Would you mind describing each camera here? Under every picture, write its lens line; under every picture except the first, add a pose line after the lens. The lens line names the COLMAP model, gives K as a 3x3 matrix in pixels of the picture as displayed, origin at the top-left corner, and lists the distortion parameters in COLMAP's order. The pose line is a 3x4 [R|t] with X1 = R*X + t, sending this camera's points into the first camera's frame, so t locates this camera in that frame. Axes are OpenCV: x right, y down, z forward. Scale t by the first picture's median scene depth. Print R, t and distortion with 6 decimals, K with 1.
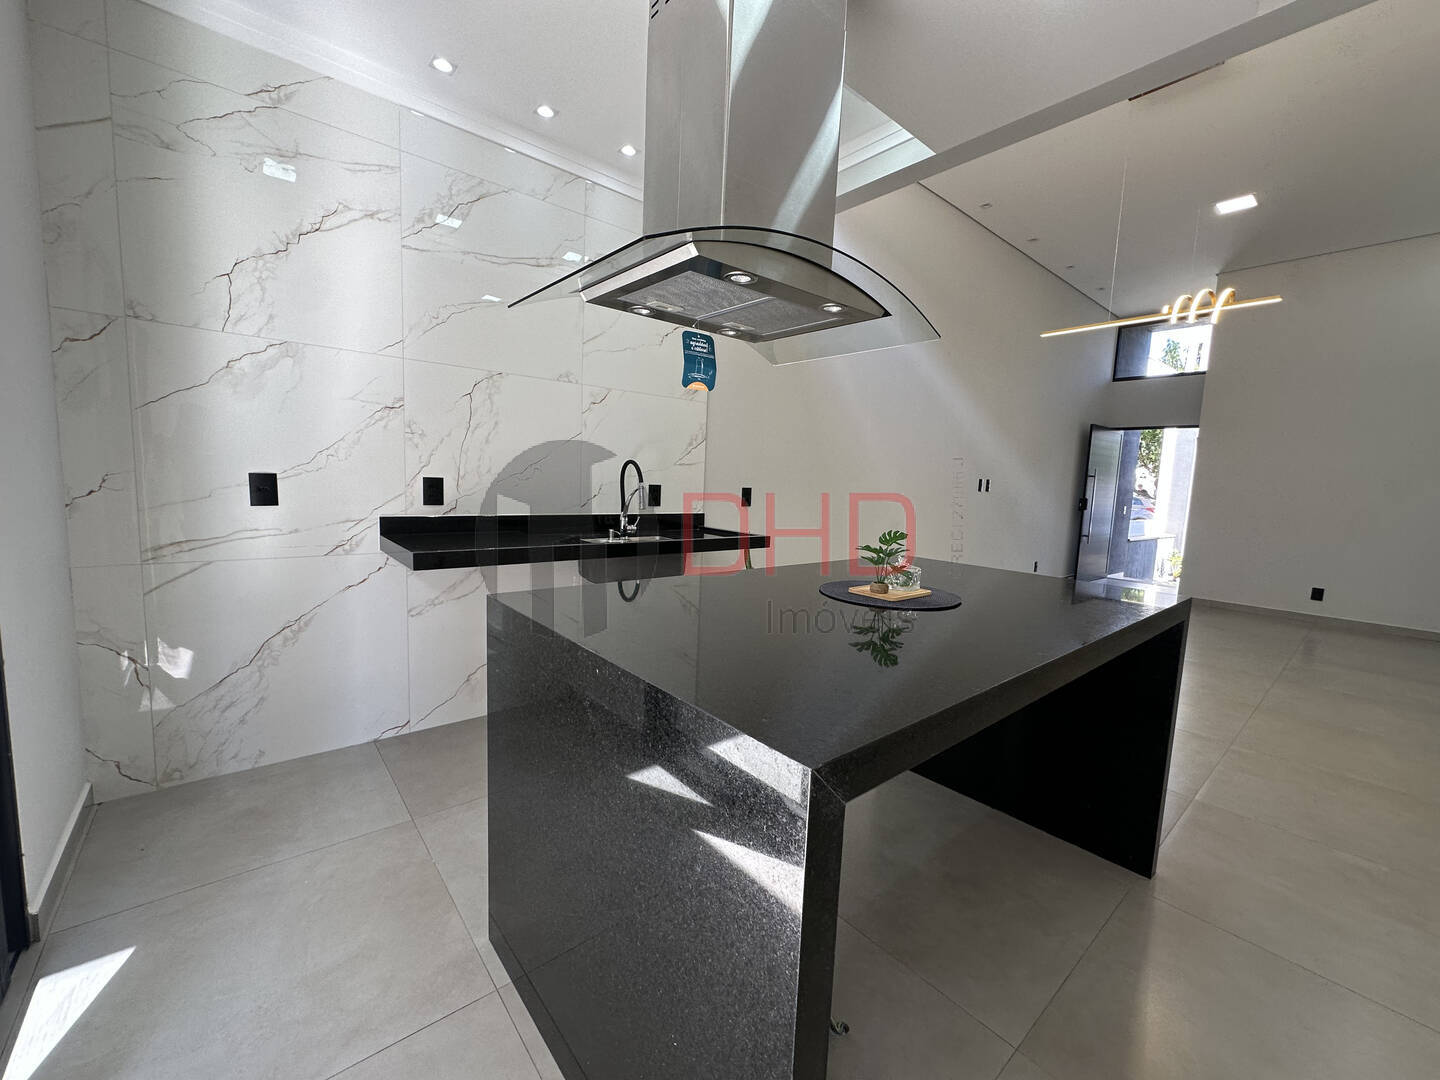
lens RADIAL K [[576.0, 0, 719.8], [0, 576.0, 538.8], [0, 0, 1]] dist [-0.004123, 0.000631]
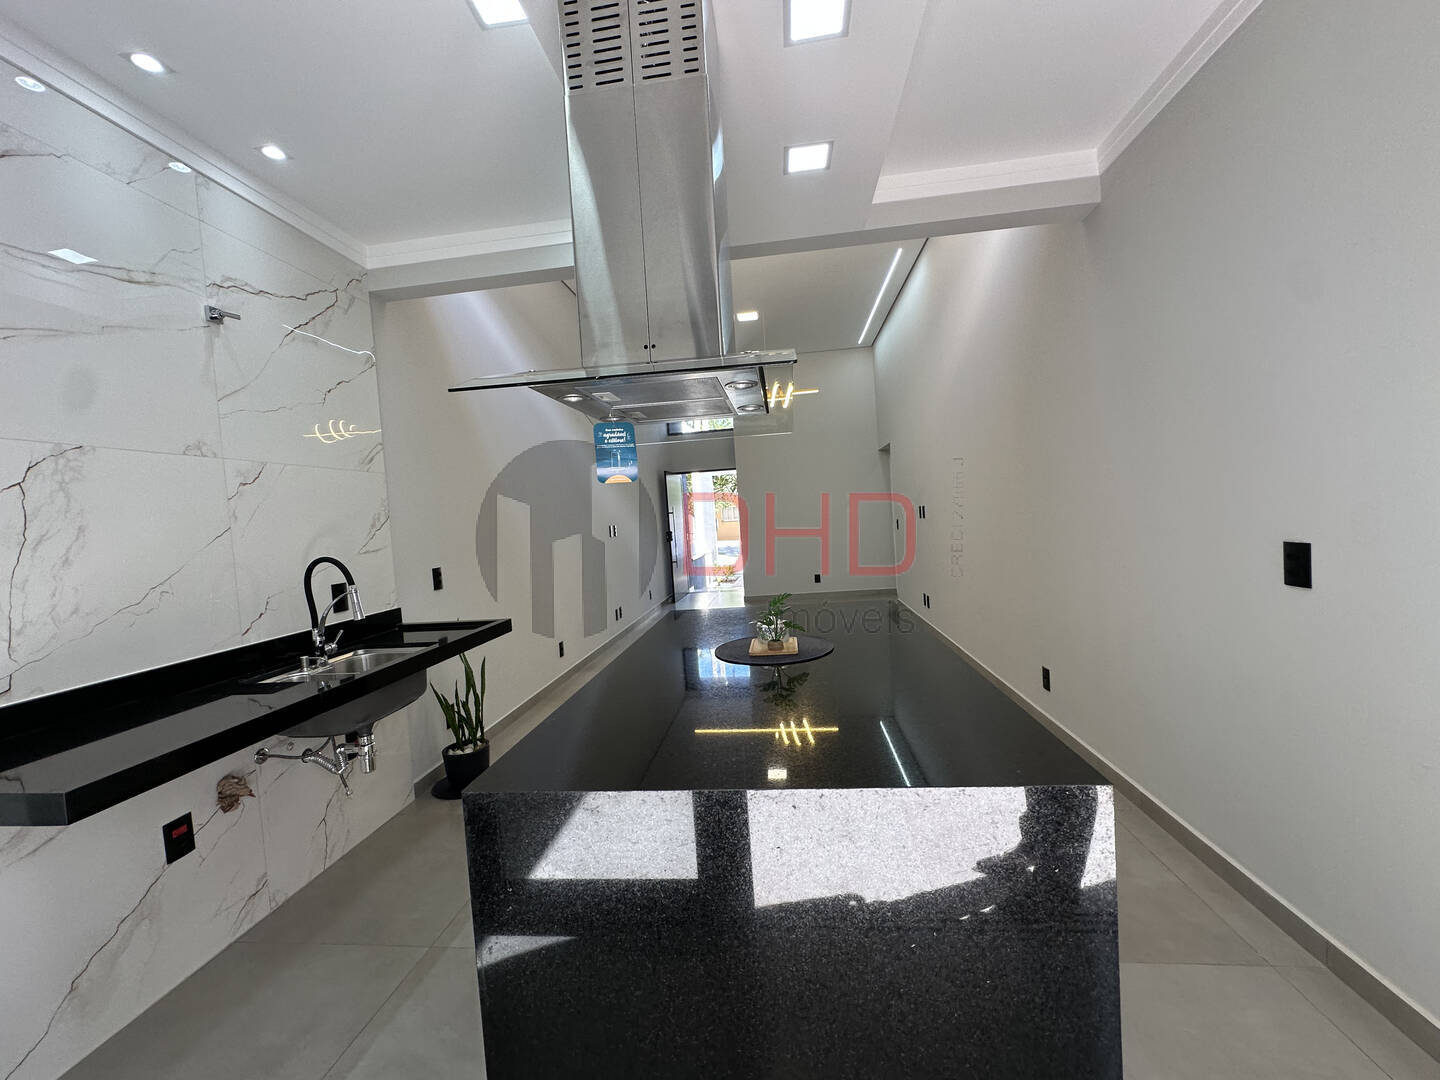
lens RADIAL K [[576.0, 0, 719.8], [0, 576.0, 538.8], [0, 0, 1]] dist [-0.004123, 0.000631]
pose [[0.724620, -0.118775, 0.678836, -0.244283], [0.170450, 0.985320, -0.009546, -0.056857], [-0.667737, 0.122625, 0.734228, 0.097556]]
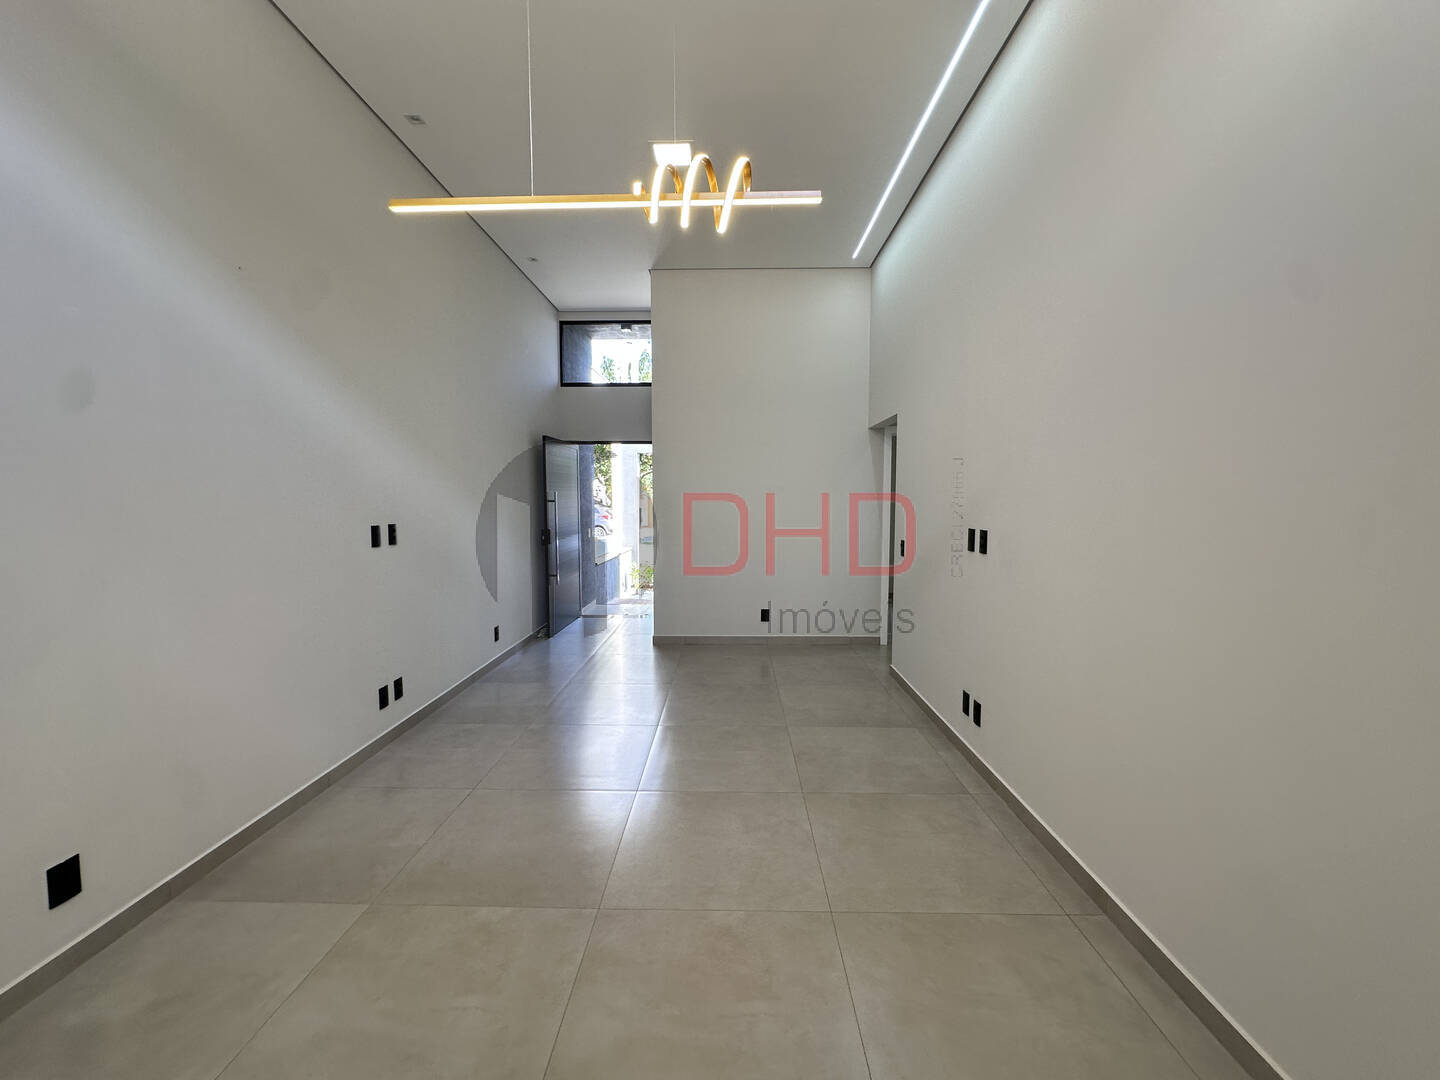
lens RADIAL K [[576.0, 0, 719.8], [0, 576.0, 538.8], [0, 0, 1]] dist [-0.004123, 0.000631]
pose [[0.661499, -0.096218, 0.743748, 0.442230], [0.108489, 0.993581, 0.032048, -0.125319], [-0.742057, 0.059489, 0.667692, 0.648555]]
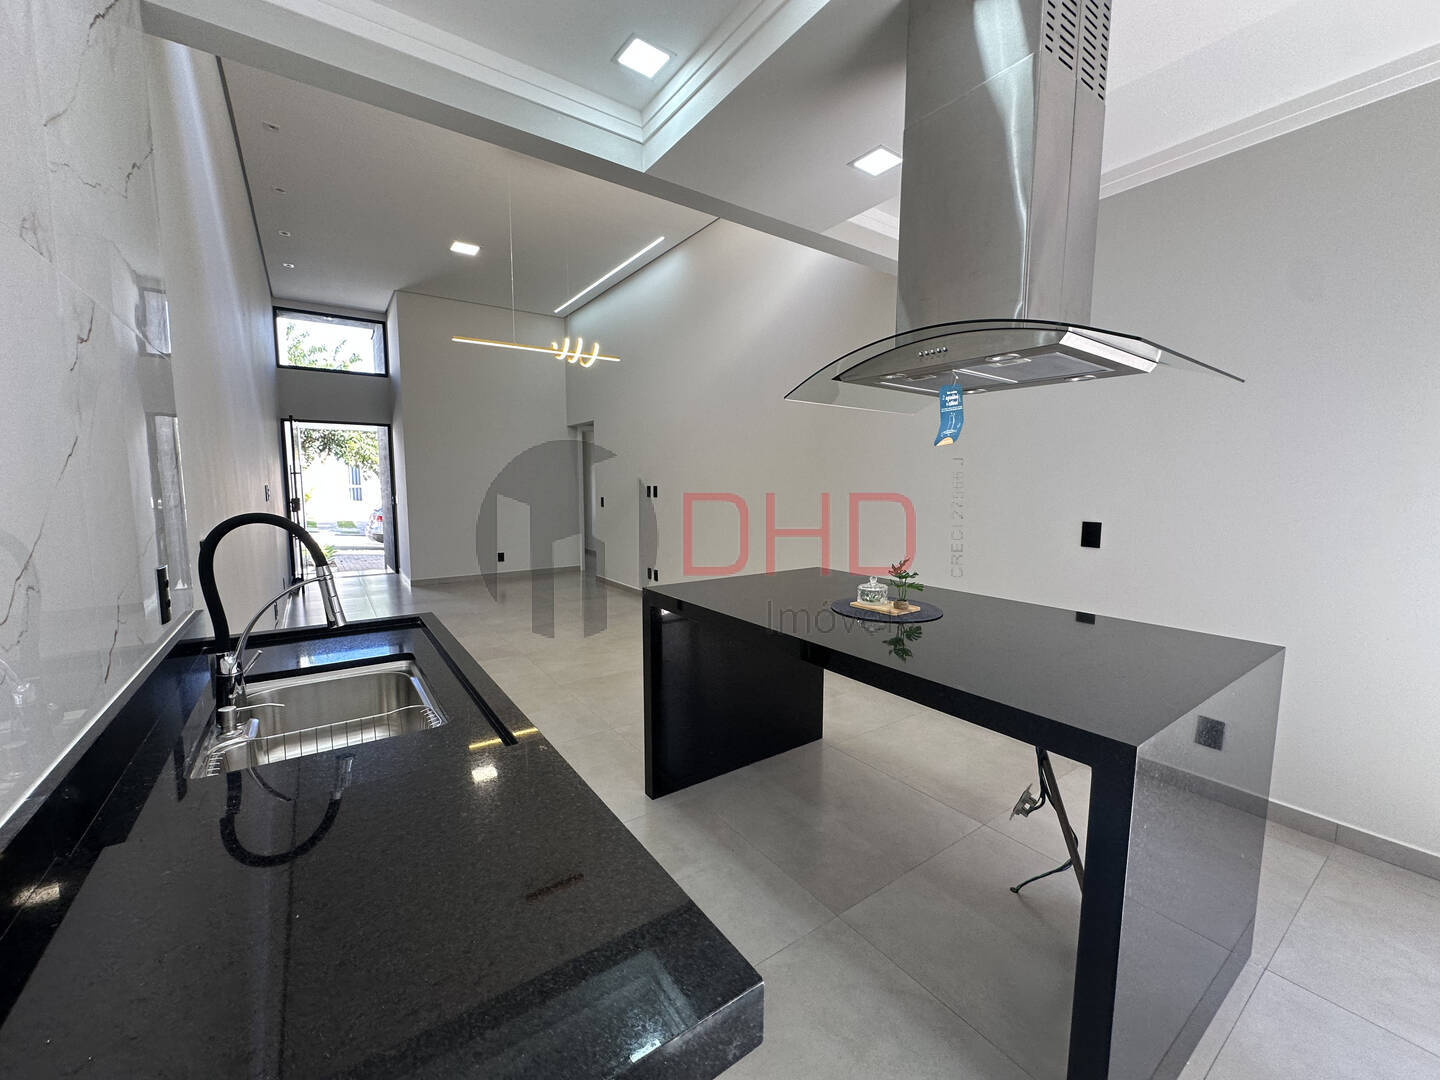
lens RADIAL K [[576.0, 0, 719.8], [0, 576.0, 538.8], [0, 0, 1]] dist [-0.004123, 0.000631]
pose [[0.087404, -0.141468, 0.986077, -0.443865], [0.107546, 0.985420, 0.131841, -0.119247], [-0.990351, 0.094526, 0.101344, 0.566014]]
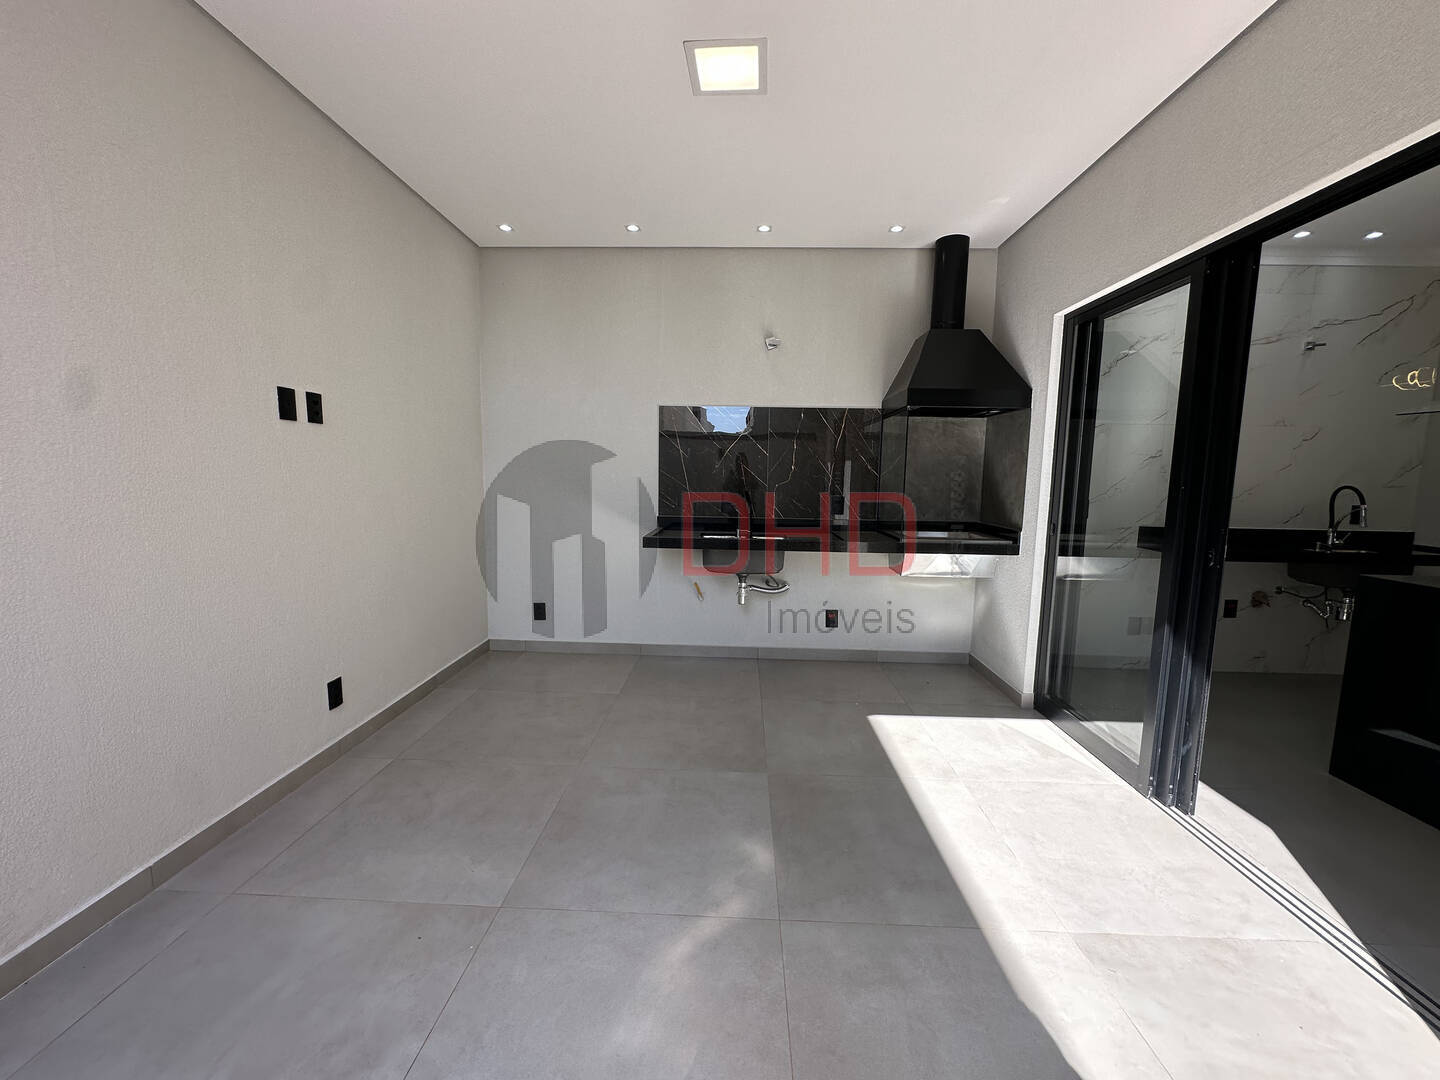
lens RADIAL K [[576.0, 0, 719.8], [0, 576.0, 538.8], [0, 0, 1]] dist [-0.004123, 0.000631]
pose [[0.737585, 0.049945, -0.673404, -0.265551], [-0.058484, 0.998238, 0.009980, 0.033270], [0.672717, 0.032022, 0.739207, -0.658352]]
